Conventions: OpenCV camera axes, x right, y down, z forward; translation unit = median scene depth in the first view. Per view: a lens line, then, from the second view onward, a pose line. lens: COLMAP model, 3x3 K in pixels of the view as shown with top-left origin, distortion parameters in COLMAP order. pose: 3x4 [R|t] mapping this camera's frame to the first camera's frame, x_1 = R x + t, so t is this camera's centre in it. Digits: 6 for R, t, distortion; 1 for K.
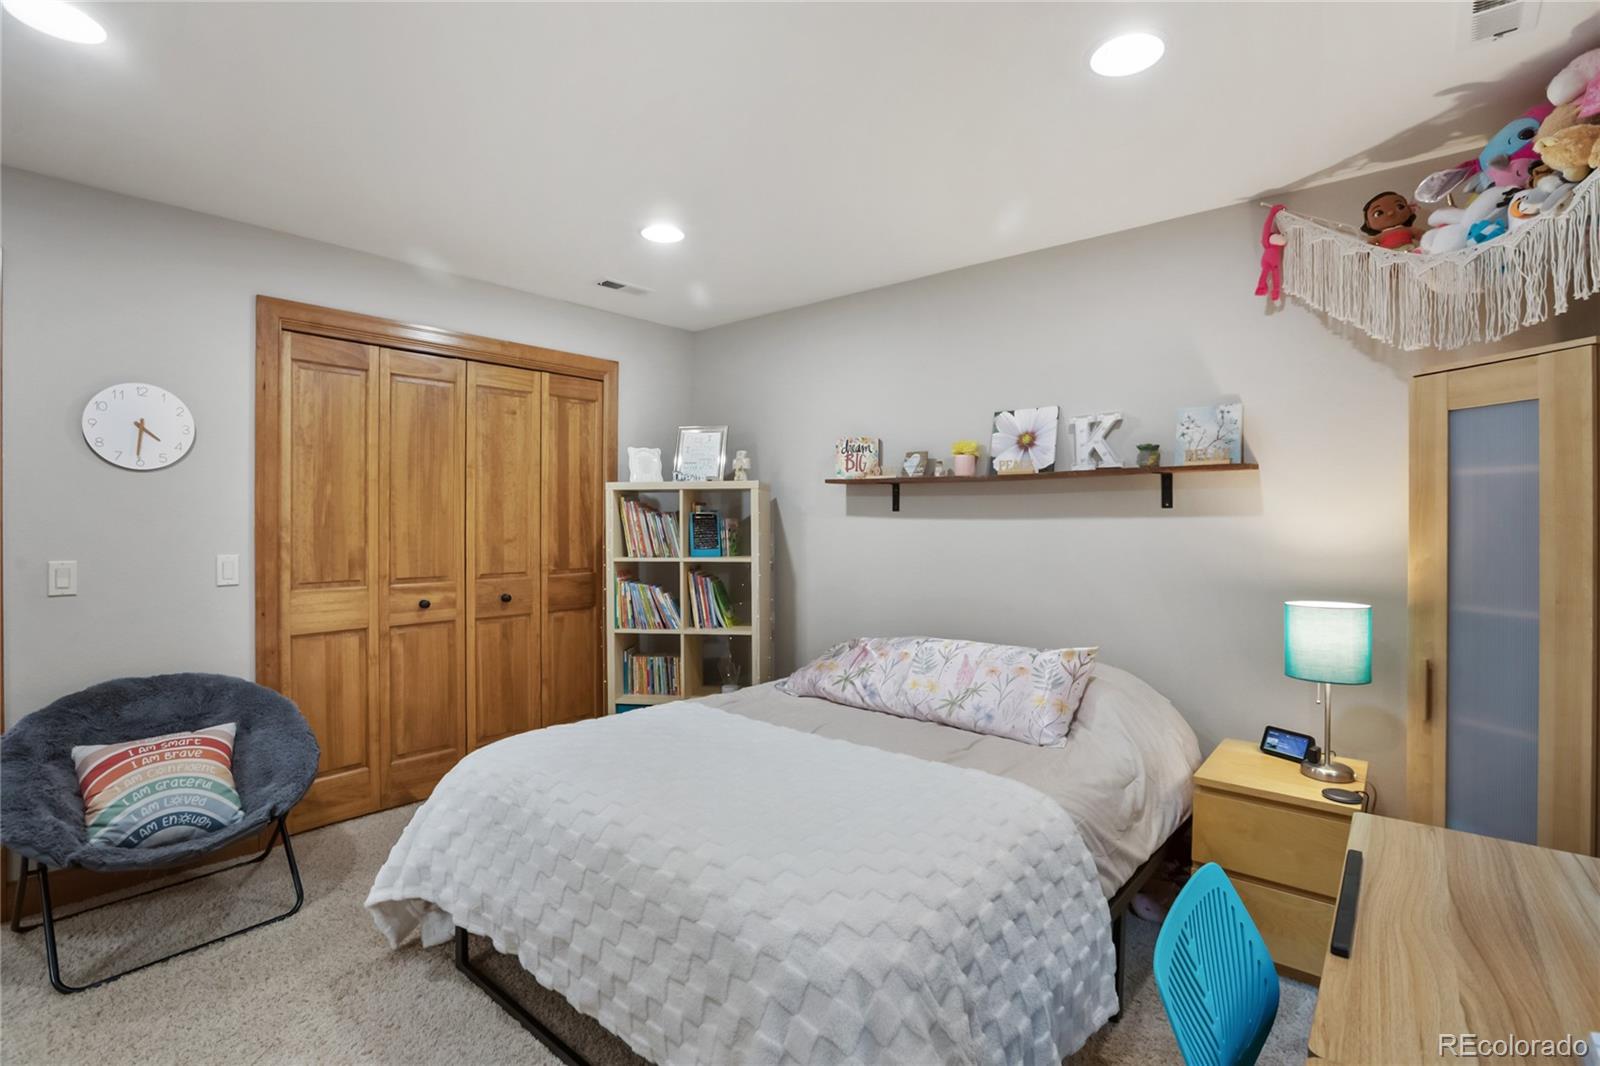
lens RADIAL K [[735.3, 0, 800.9], [0, 735.3, 529.7], [0, 0, 1]] dist [-0.016696, 0.000101]
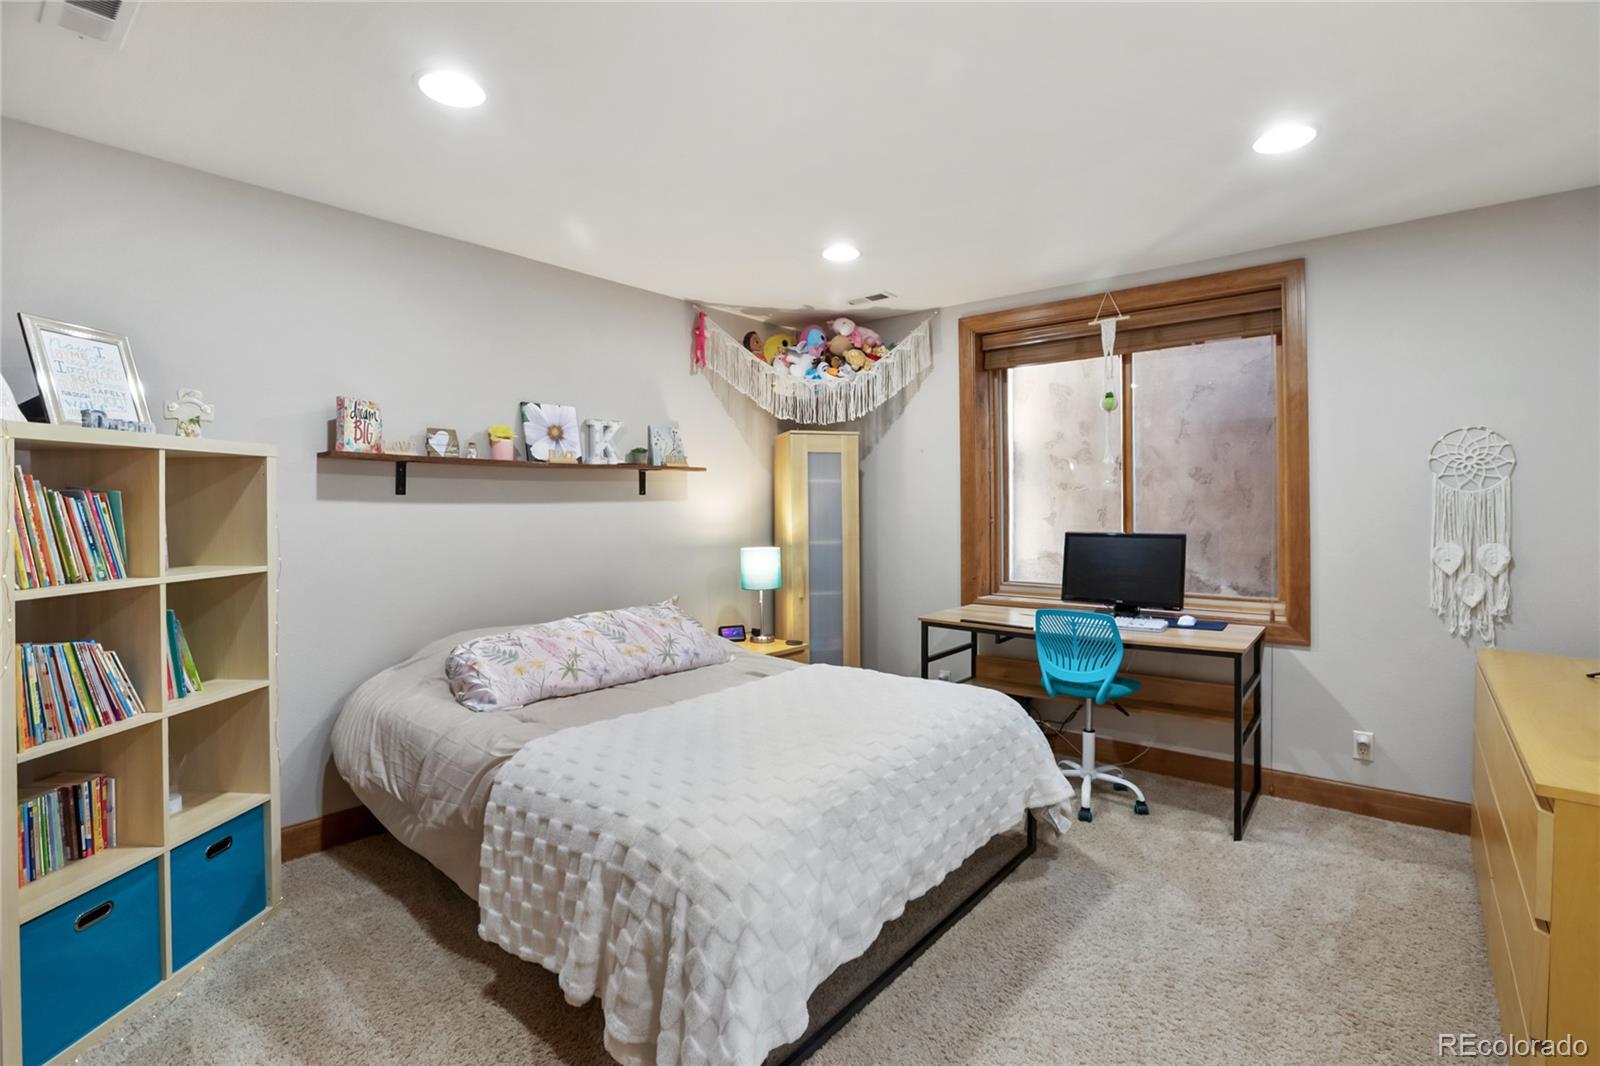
lens RADIAL K [[735.3, 0, 803.7], [0, 735.3, 504.6], [0, 0, 1]] dist [-0.016696, 0.000101]
pose [[0.008491, -0.001916, 0.999962, -0.812015], [0.020035, 0.999798, 0.001746, -0.007035], [-0.999763, 0.020019, 0.008528, 0.616969]]
